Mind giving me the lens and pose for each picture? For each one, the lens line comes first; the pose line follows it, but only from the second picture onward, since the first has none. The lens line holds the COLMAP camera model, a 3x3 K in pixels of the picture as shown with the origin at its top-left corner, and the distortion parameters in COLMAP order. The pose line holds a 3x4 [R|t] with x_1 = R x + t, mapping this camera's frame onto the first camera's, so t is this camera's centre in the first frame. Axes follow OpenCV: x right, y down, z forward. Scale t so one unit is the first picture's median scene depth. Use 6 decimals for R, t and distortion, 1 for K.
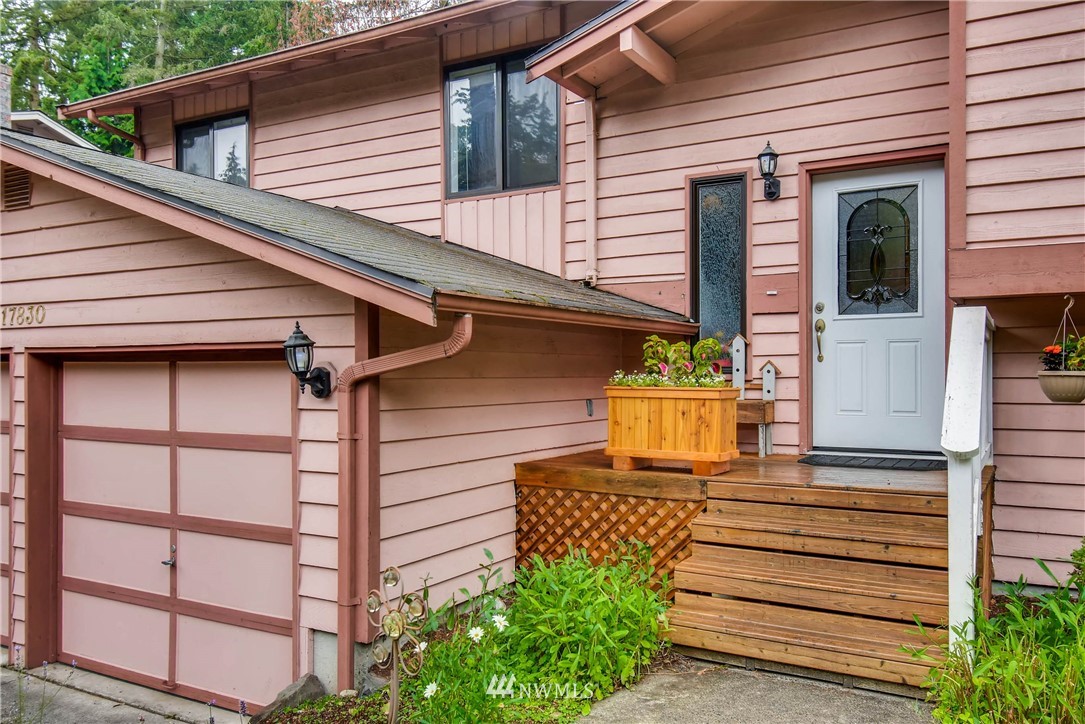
lens RADIAL K [[864.4, 0, 542.0], [0, 864.4, 366.6], [0, 0, 1]] dist [0.035748, -0.006901]
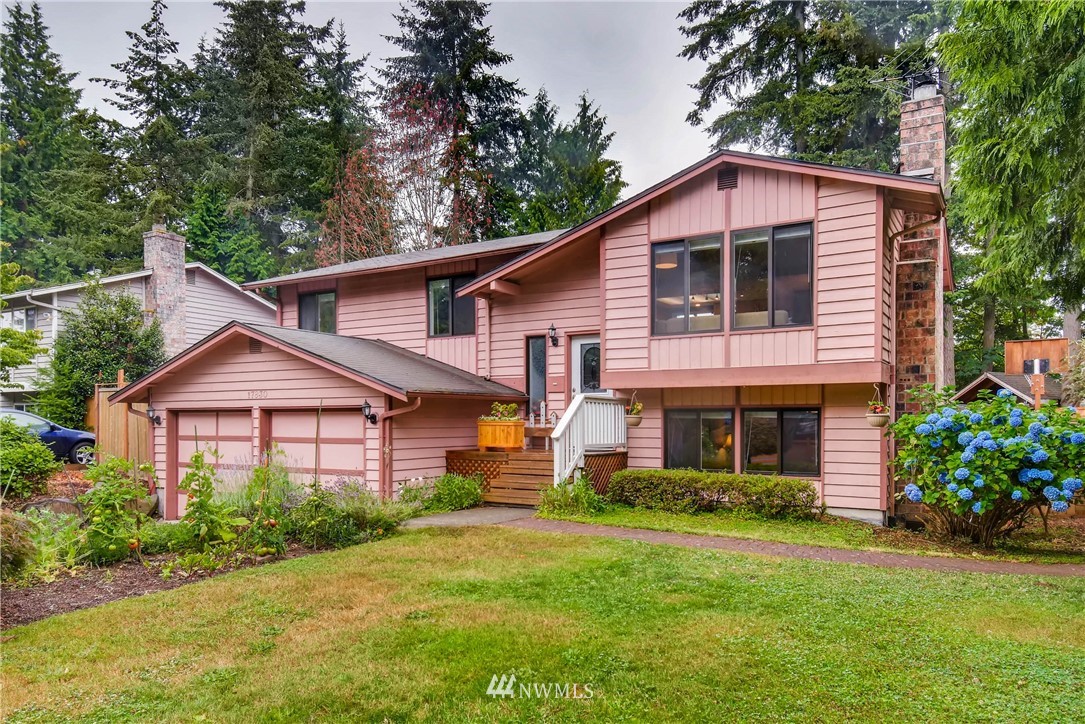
lens RADIAL K [[747.4, 0, 551.4], [0, 747.4, 411.6], [0, 0, 1]] dist [0.007877, 0.002122]
pose [[0.999994, -0.000848, -0.003239, 0.263324], [0.000828, 0.999980, -0.006209, 0.006682], [0.003244, 0.006206, 0.999975, -1.129079]]
